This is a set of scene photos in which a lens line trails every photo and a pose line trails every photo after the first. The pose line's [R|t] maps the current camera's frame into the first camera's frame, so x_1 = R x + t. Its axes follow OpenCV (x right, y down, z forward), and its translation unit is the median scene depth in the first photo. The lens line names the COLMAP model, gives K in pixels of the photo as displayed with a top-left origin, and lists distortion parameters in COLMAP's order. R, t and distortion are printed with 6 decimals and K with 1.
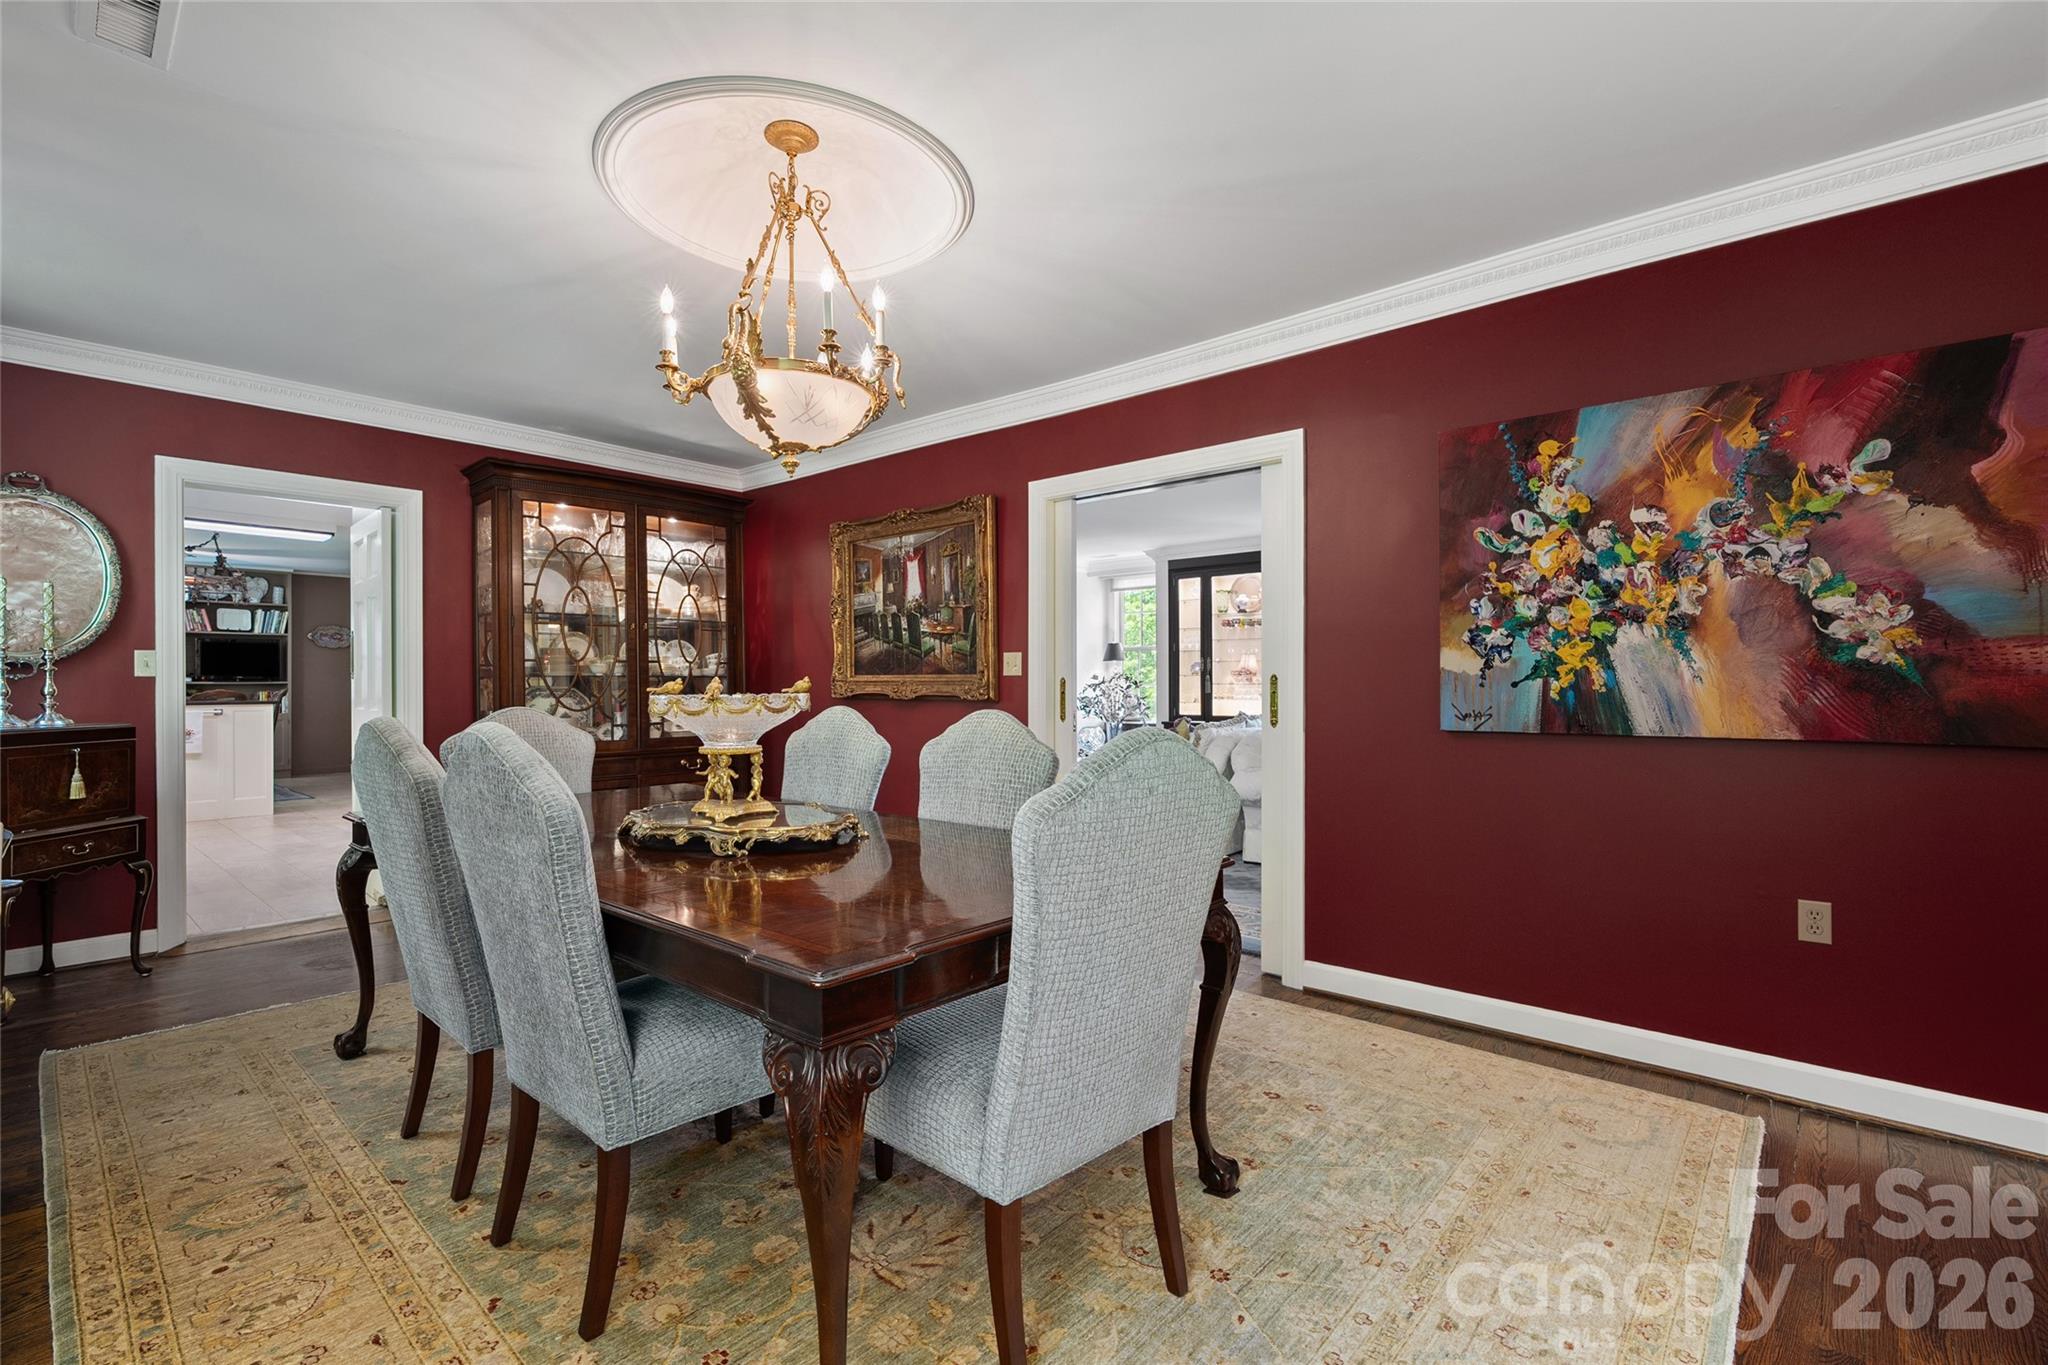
lens RADIAL K [[920.6, 0, 1033.3], [0, 920.6, 689.4], [0, 0, 1]] dist [-0.002240, 0.000198]
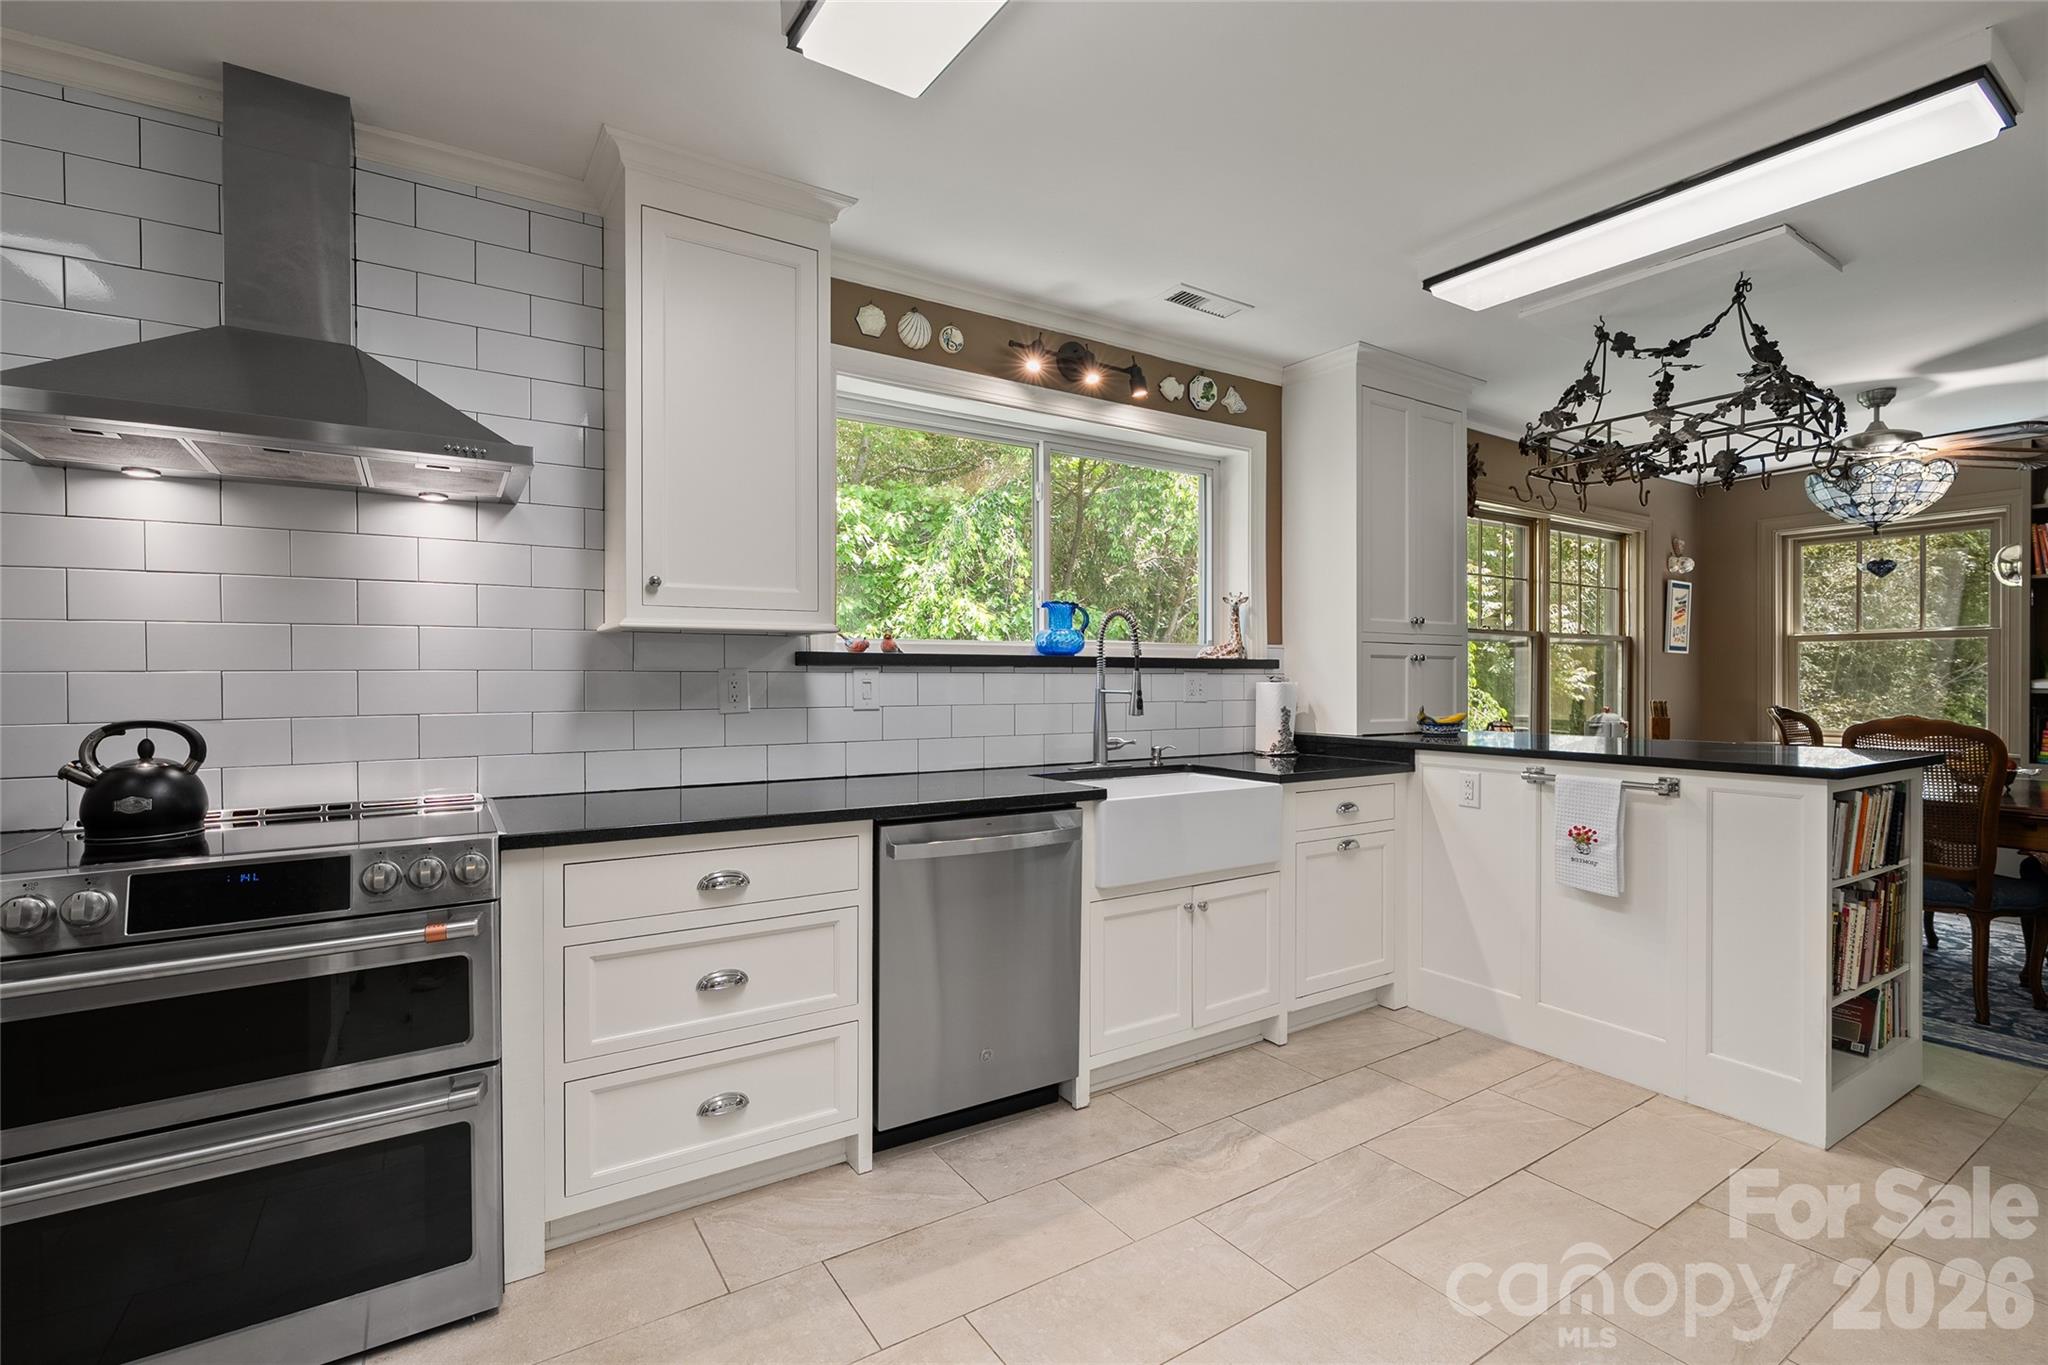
lens RADIAL K [[920.6, 0, 1011.7], [0, 920.6, 683.9], [0, 0, 1]] dist [-0.002240, 0.000198]
pose [[-0.274912, 0.006639, -0.961447, -0.344848], [-0.006359, 0.999942, 0.008723, -0.011348], [0.961448, 0.008511, -0.274853, 0.611420]]
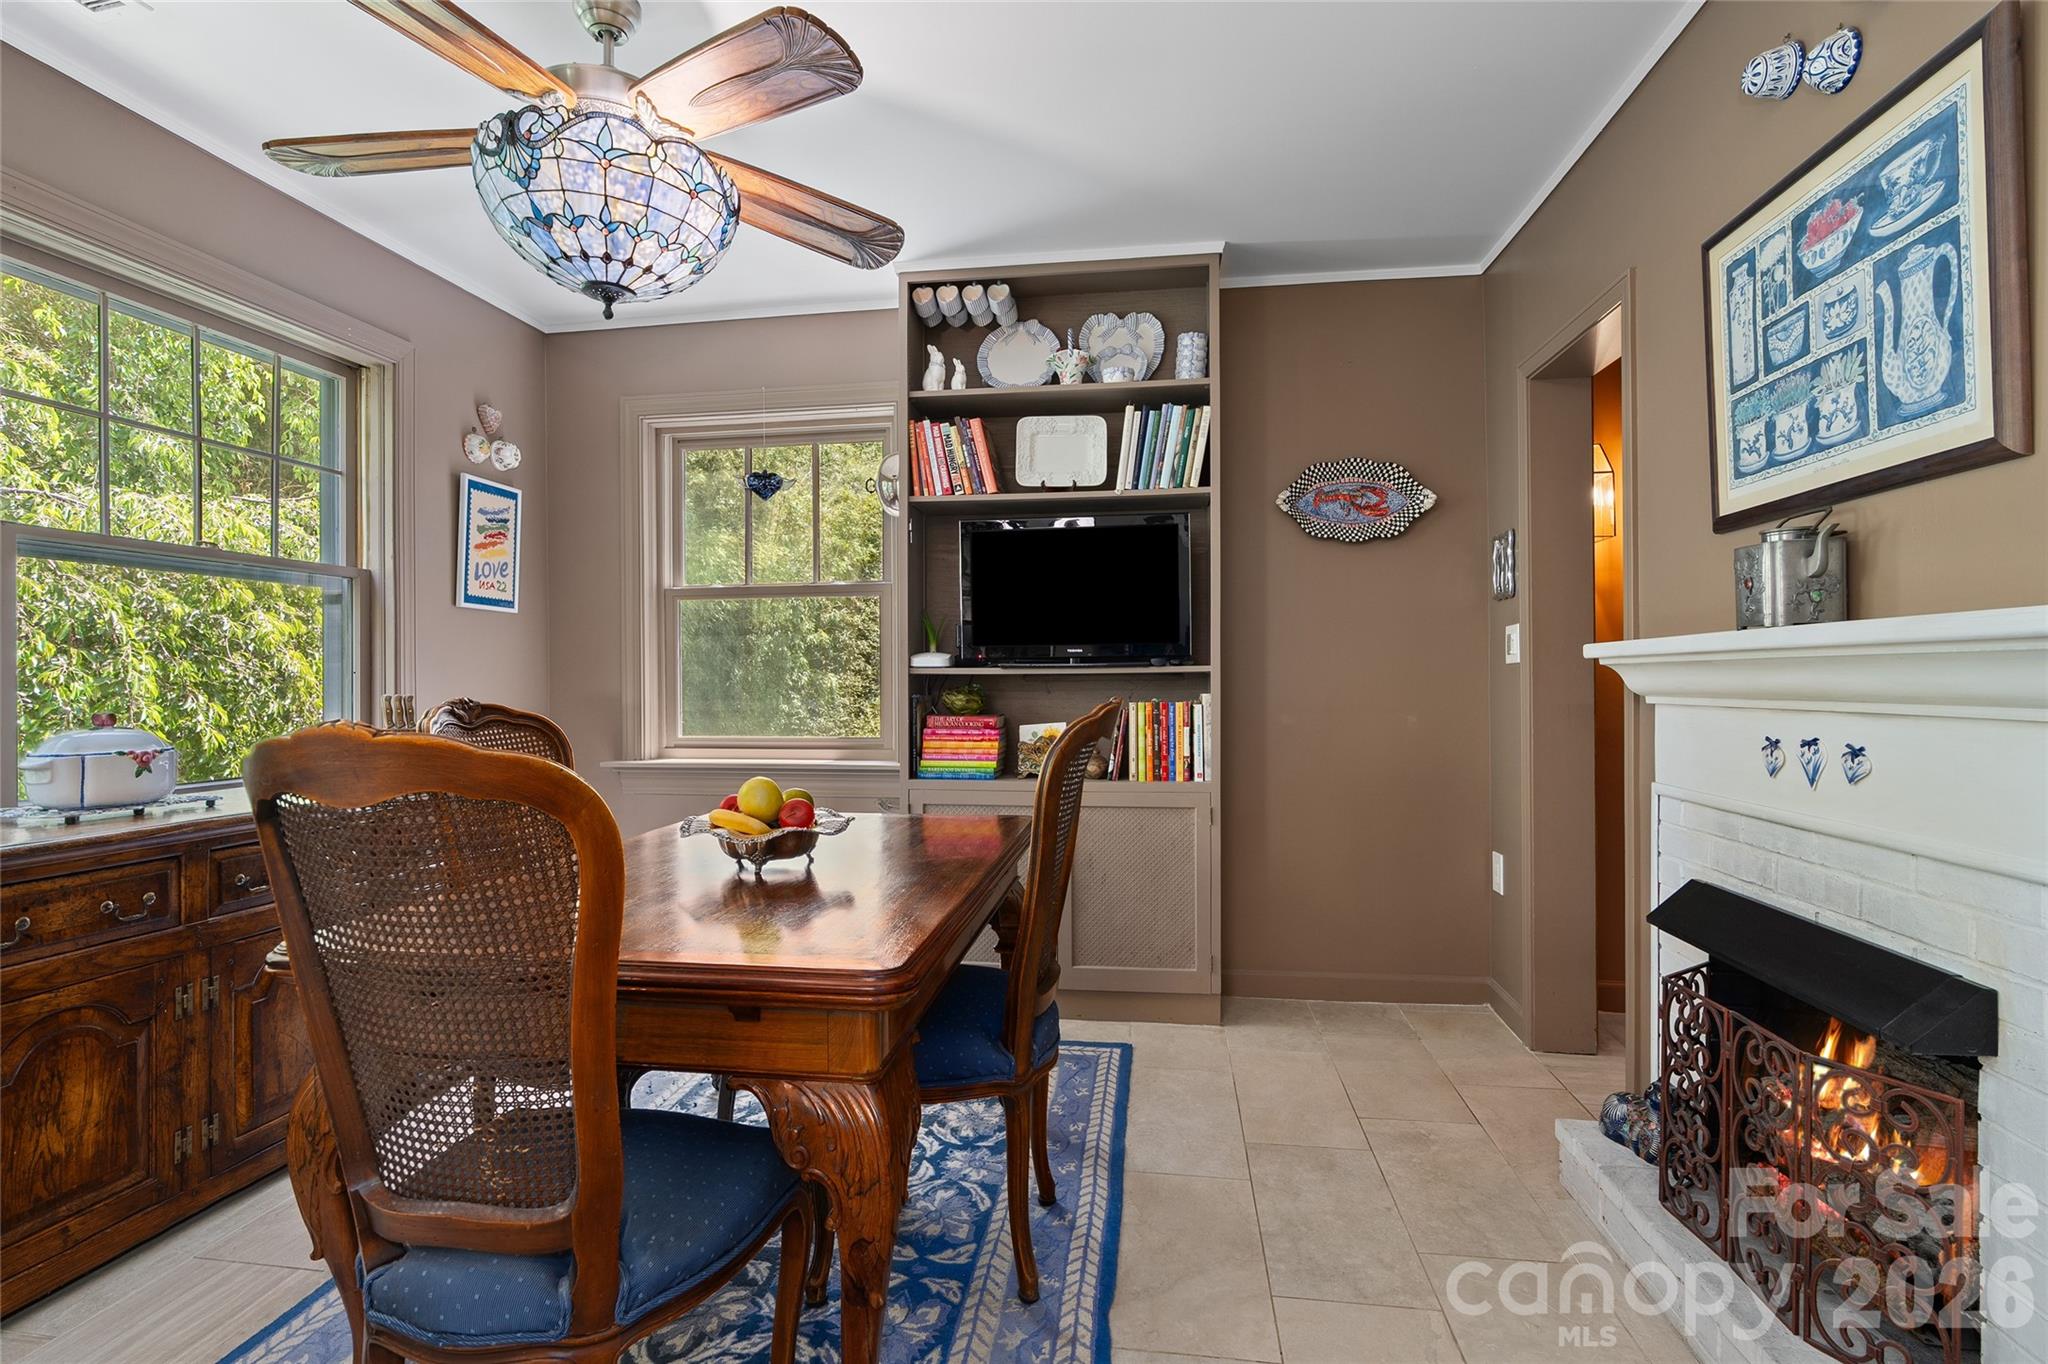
lens RADIAL K [[963.8, 0, 1017.9], [0, 963.8, 688.2], [0, 0, 1]] dist [0.002129, 0.000749]
pose [[0.532960, 0.006088, -0.846118, -0.613426], [0.000152, 0.999973, 0.007291, -0.003940], [0.846140, -0.004014, 0.532945, 0.817381]]
